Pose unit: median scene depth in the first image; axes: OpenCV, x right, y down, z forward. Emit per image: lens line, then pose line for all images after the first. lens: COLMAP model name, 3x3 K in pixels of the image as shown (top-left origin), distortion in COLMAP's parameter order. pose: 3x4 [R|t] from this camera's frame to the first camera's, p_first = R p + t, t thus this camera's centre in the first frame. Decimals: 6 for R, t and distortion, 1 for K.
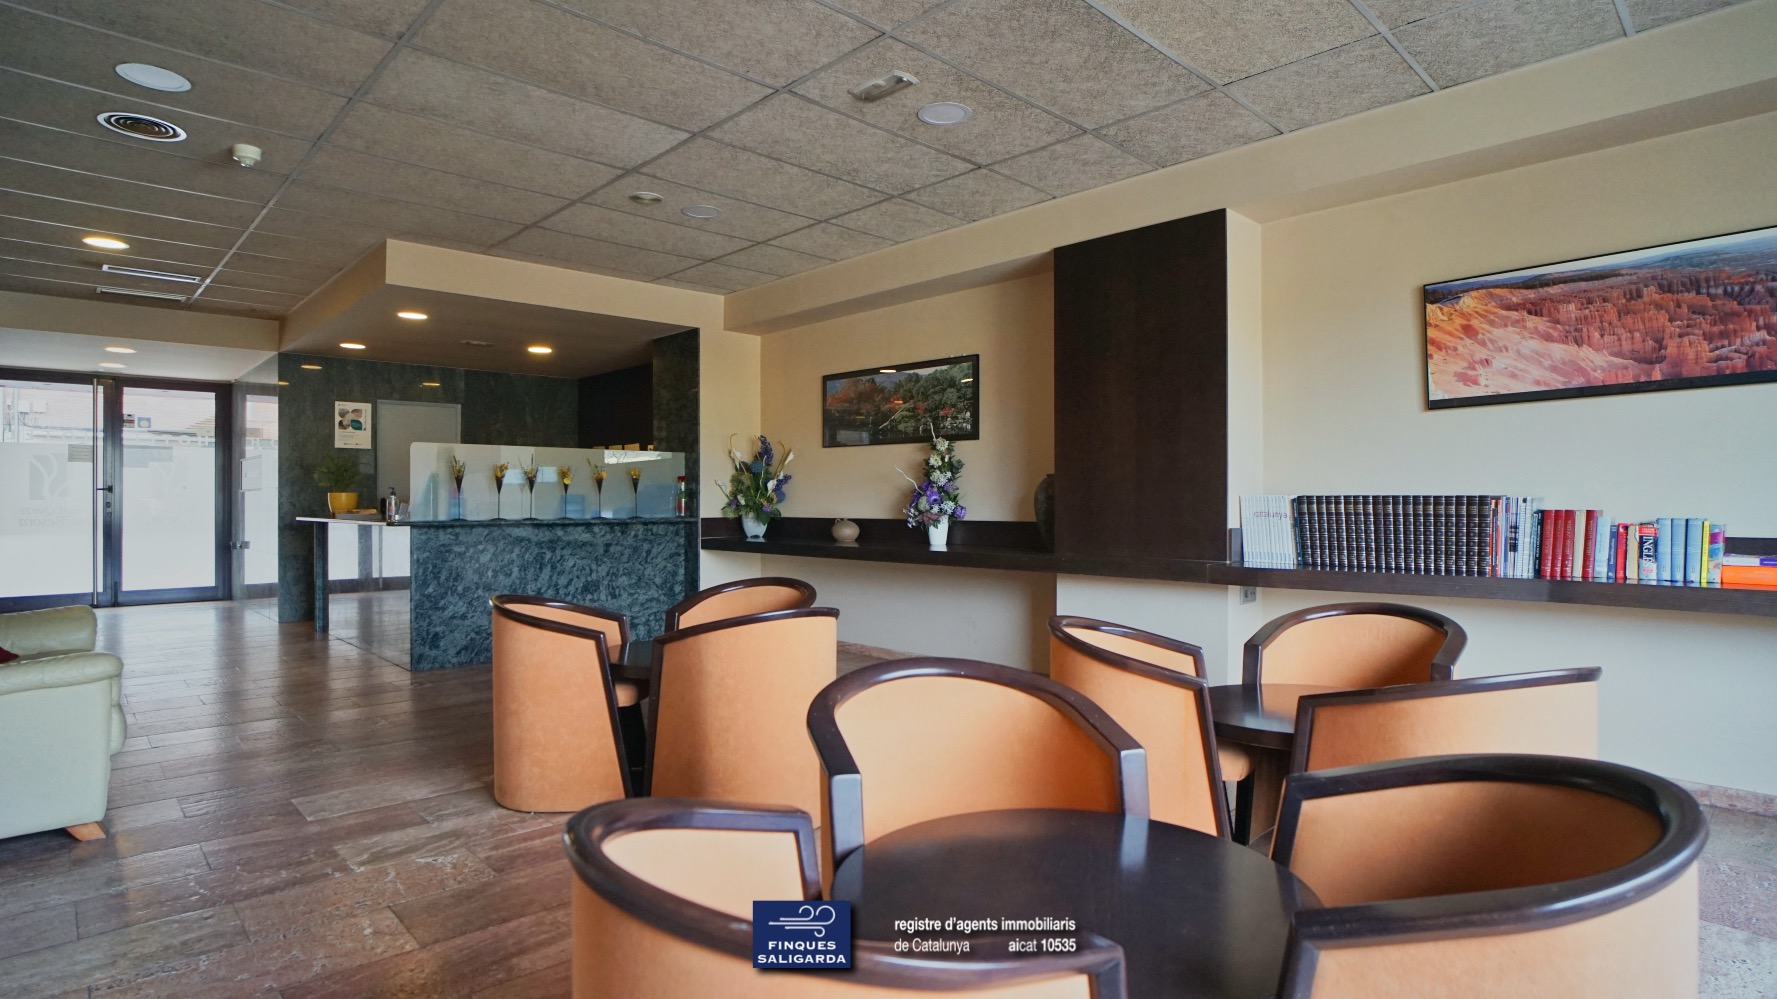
lens RADIAL K [[915.7, 0, 894.4], [0, 915.7, 506.7], [0, 0, 1]] dist [-0.034642, 0.004909]
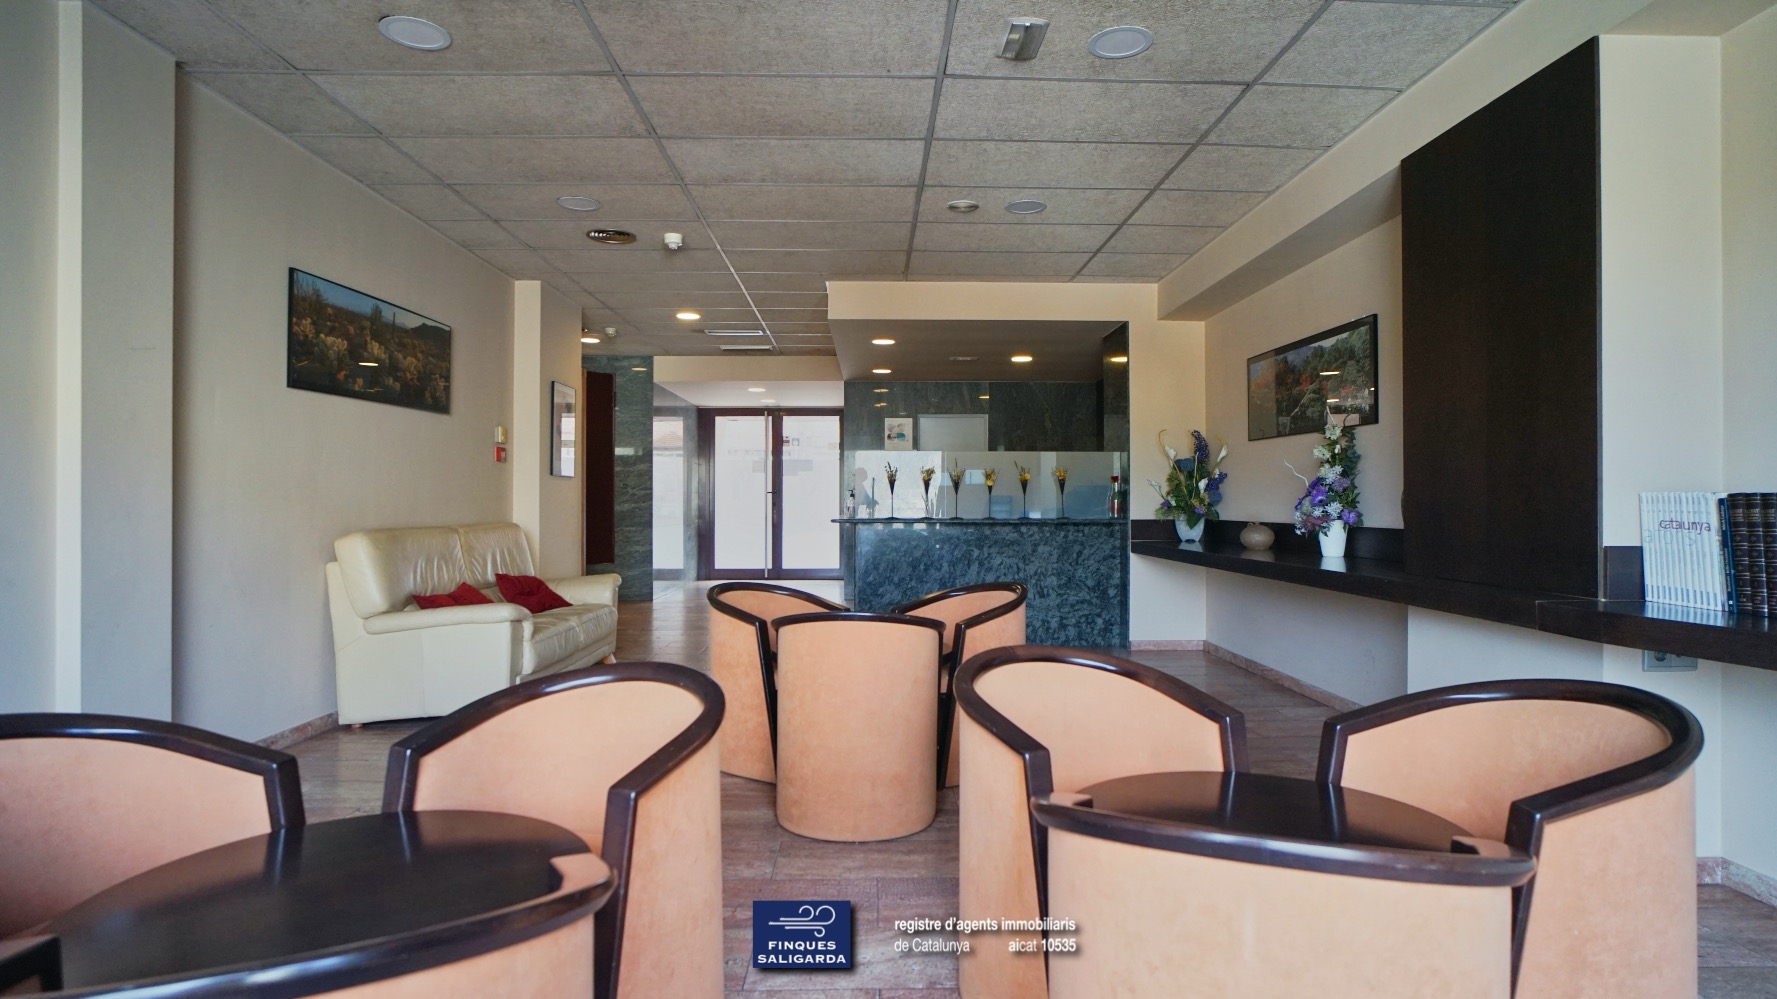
lens RADIAL K [[915.7, 0, 894.5], [0, 915.7, 497.5], [0, 0, 1]] dist [-0.034642, 0.004909]
pose [[0.744553, -0.001491, -0.667562, 0.262163], [-0.006134, 0.999940, -0.009075, -0.000786], [0.667536, 0.010851, 0.744499, 0.136715]]
